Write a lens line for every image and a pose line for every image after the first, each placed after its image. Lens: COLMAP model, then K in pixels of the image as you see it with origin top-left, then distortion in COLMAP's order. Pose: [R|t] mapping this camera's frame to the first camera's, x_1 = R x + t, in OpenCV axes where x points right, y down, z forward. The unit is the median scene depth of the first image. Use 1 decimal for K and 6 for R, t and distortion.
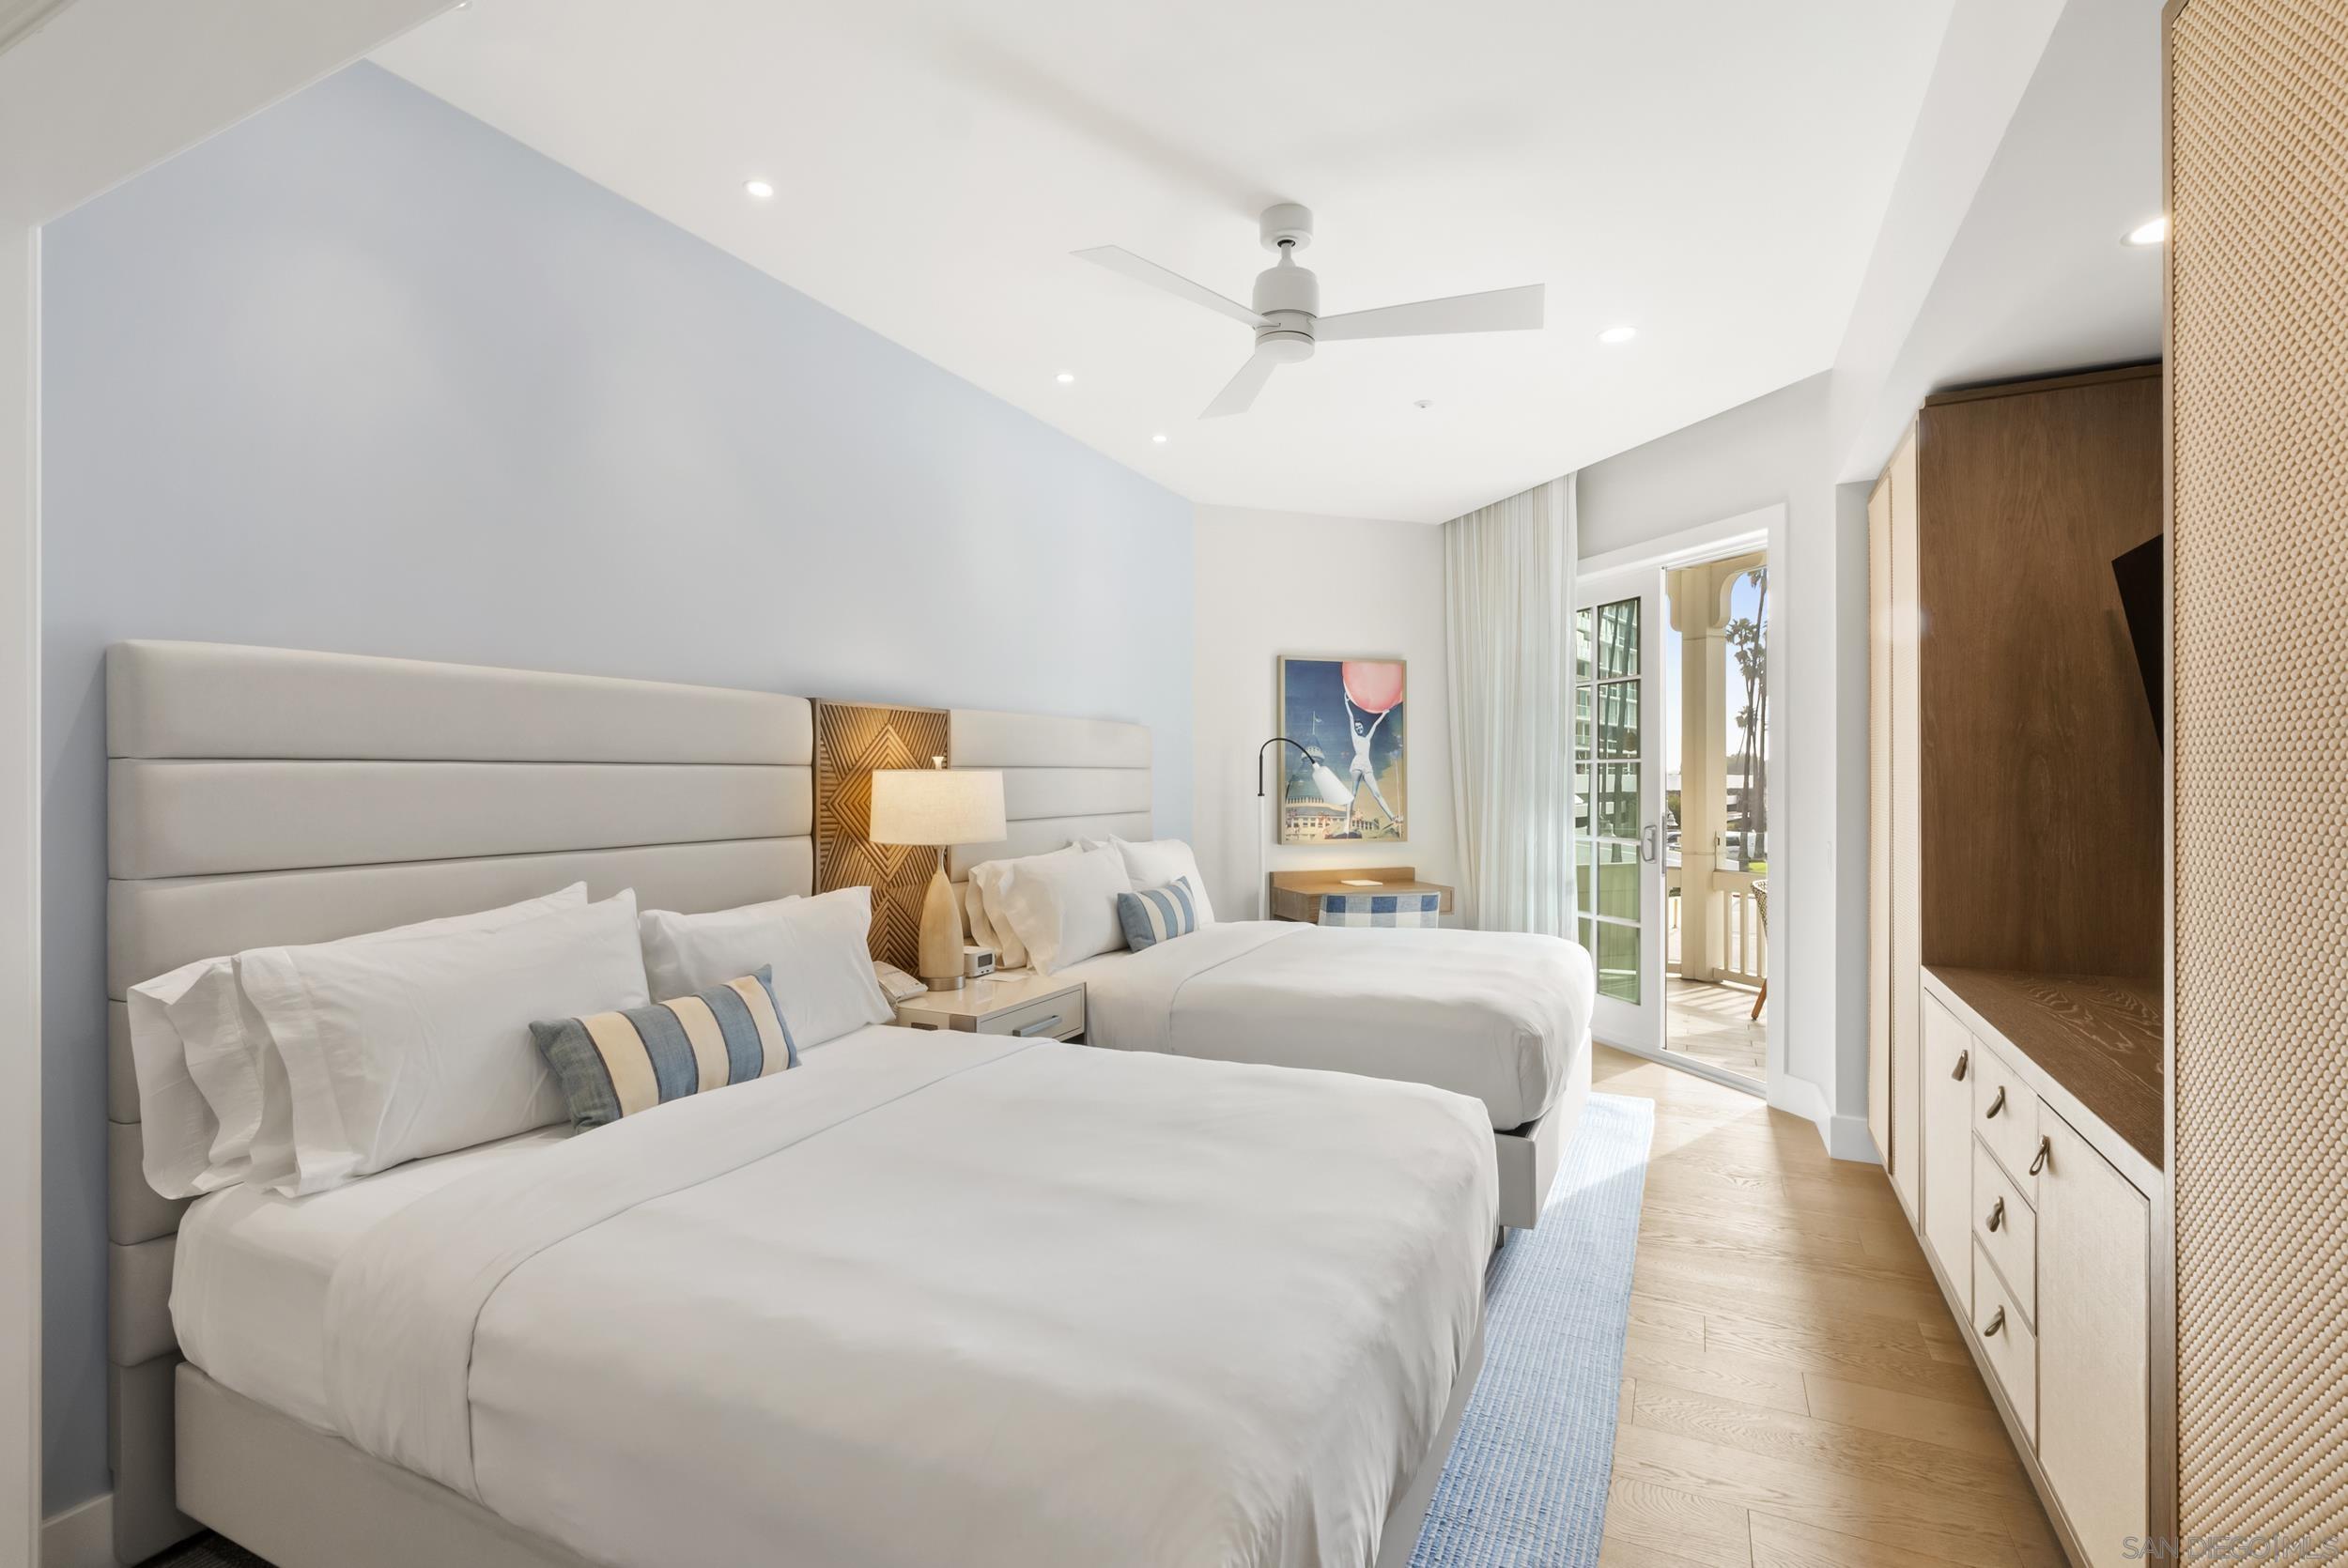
lens RADIAL K [[1084.5, 0, 1172.5], [0, 1084.5, 787.1], [0, 0, 1]] dist [-0.001161, 0.000272]
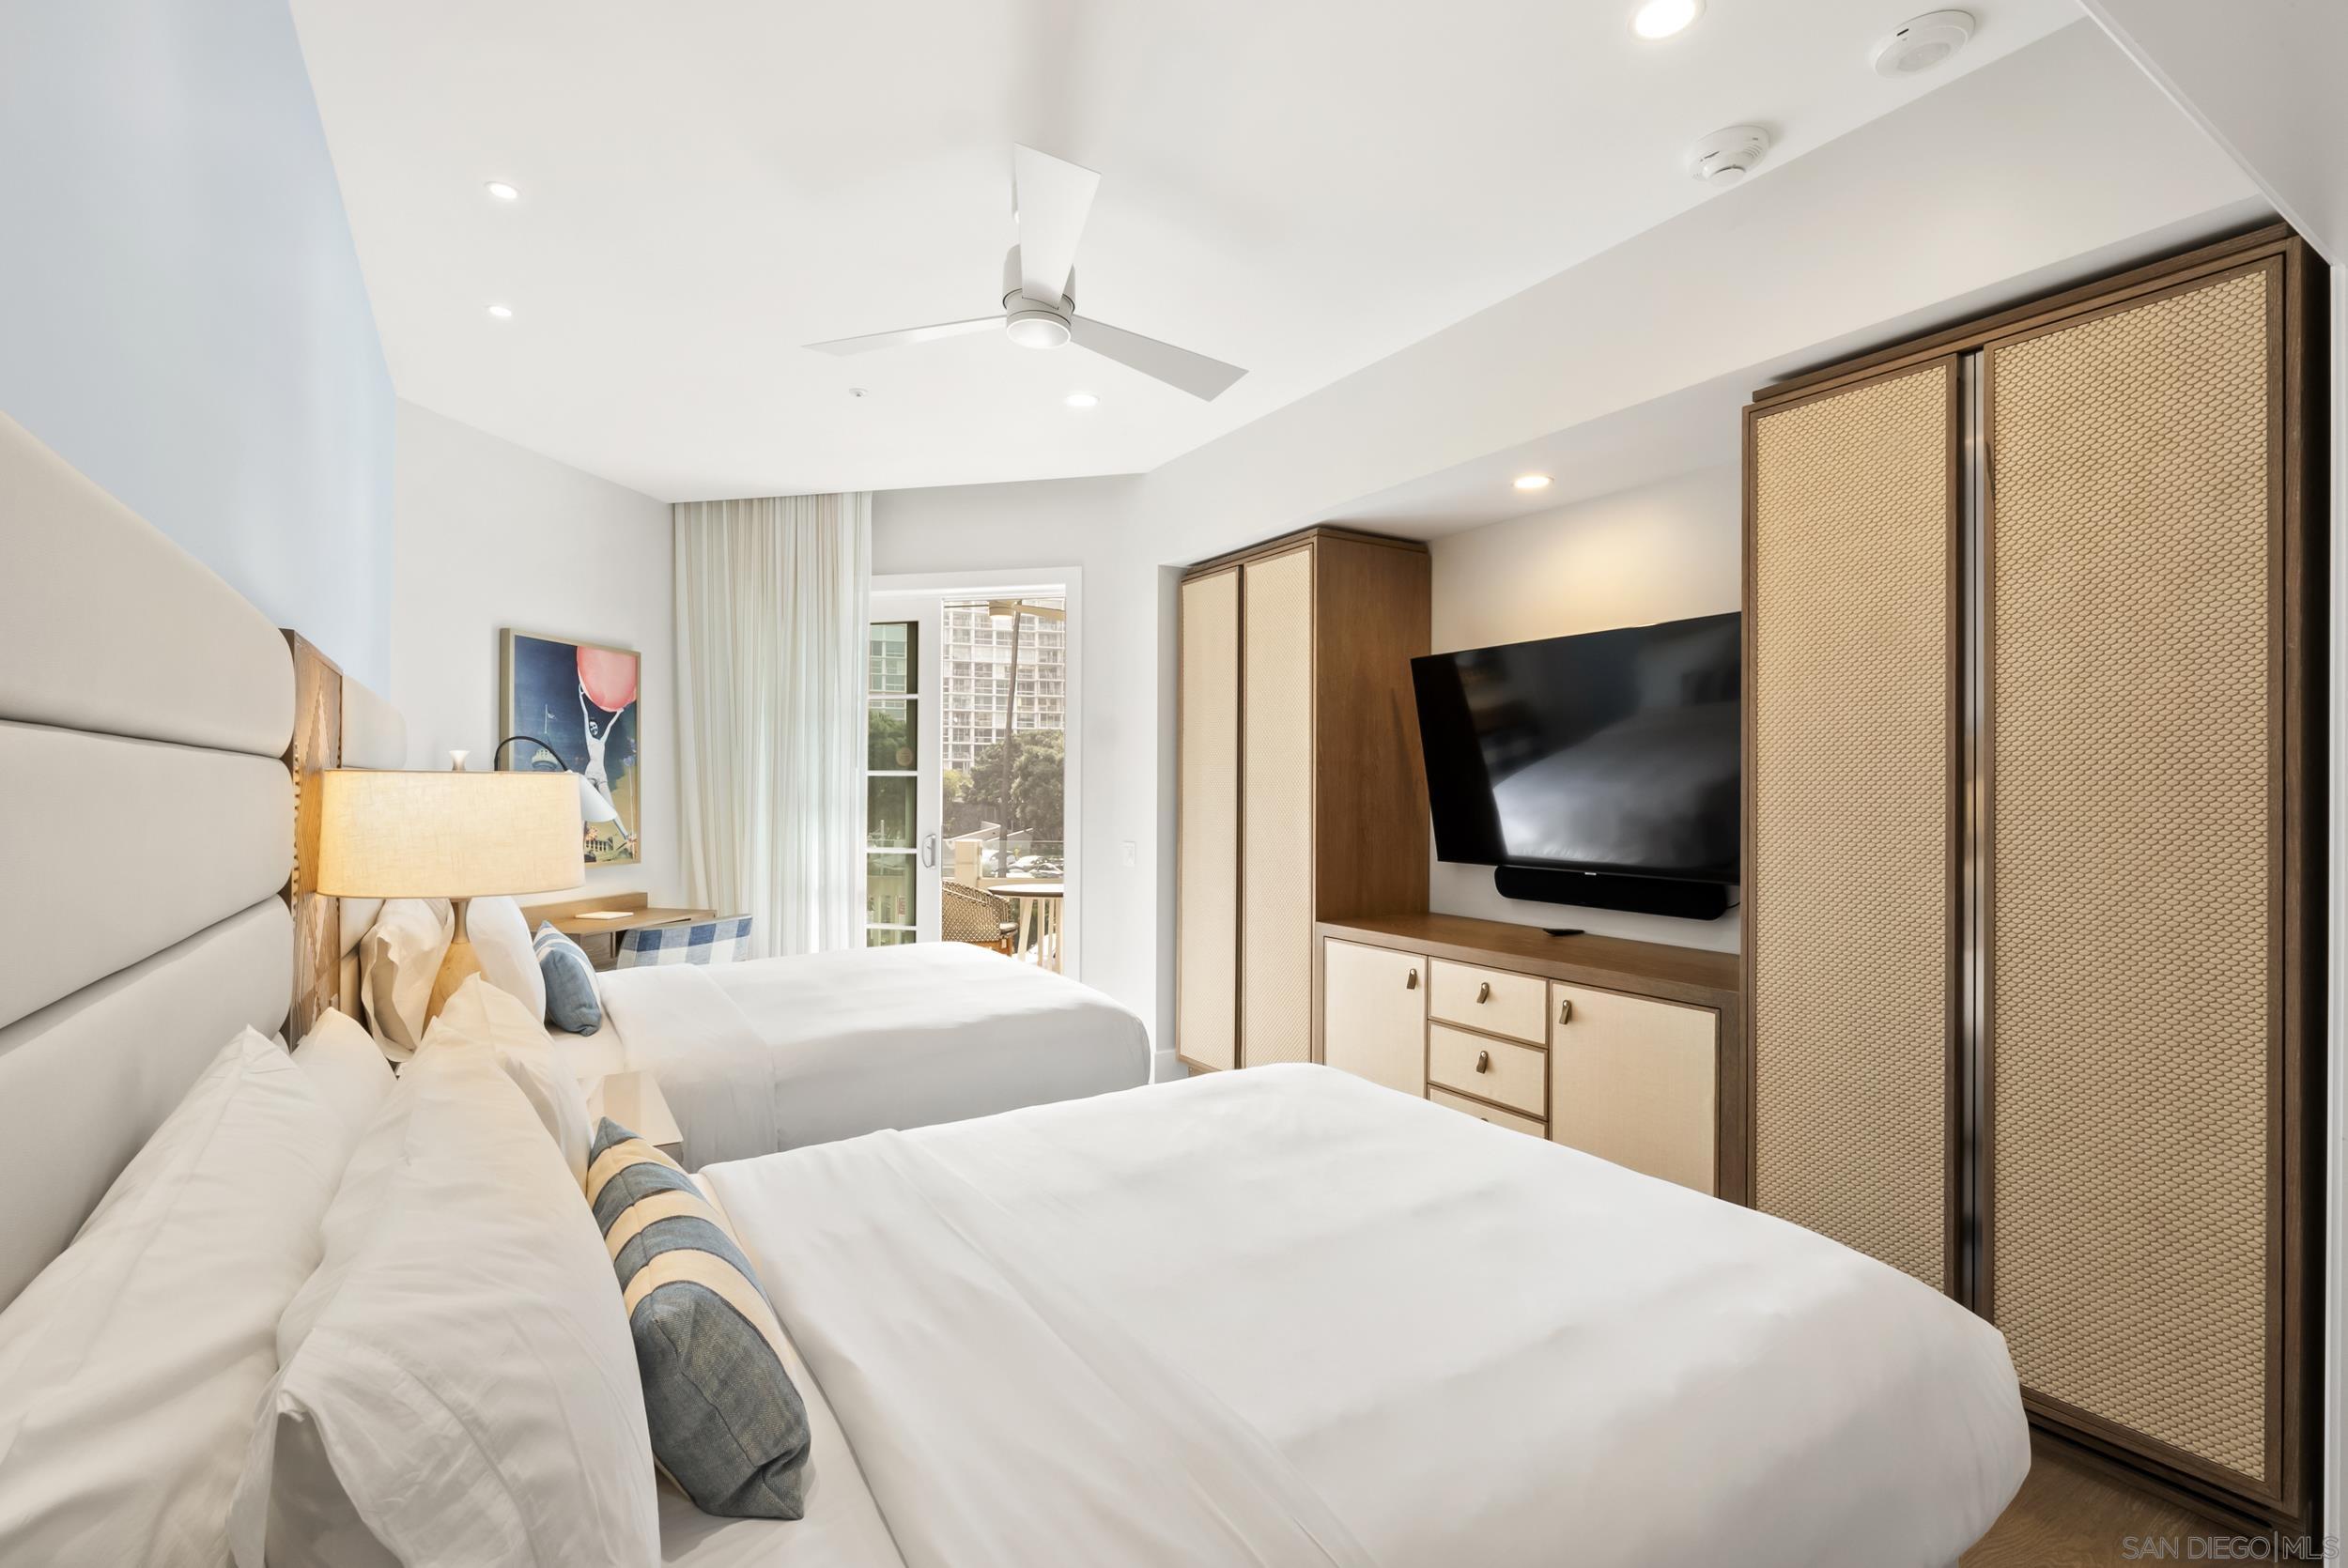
lens RADIAL K [[1084.5, 0, 1166.1], [0, 1084.5, 783.2], [0, 0, 1]] dist [-0.001161, 0.000272]
pose [[0.528582, 0.008069, 0.848844, -0.581264], [0.003198, 0.999929, -0.011497, -0.003439], [-0.848876, 0.008791, 0.528519, 0.372512]]
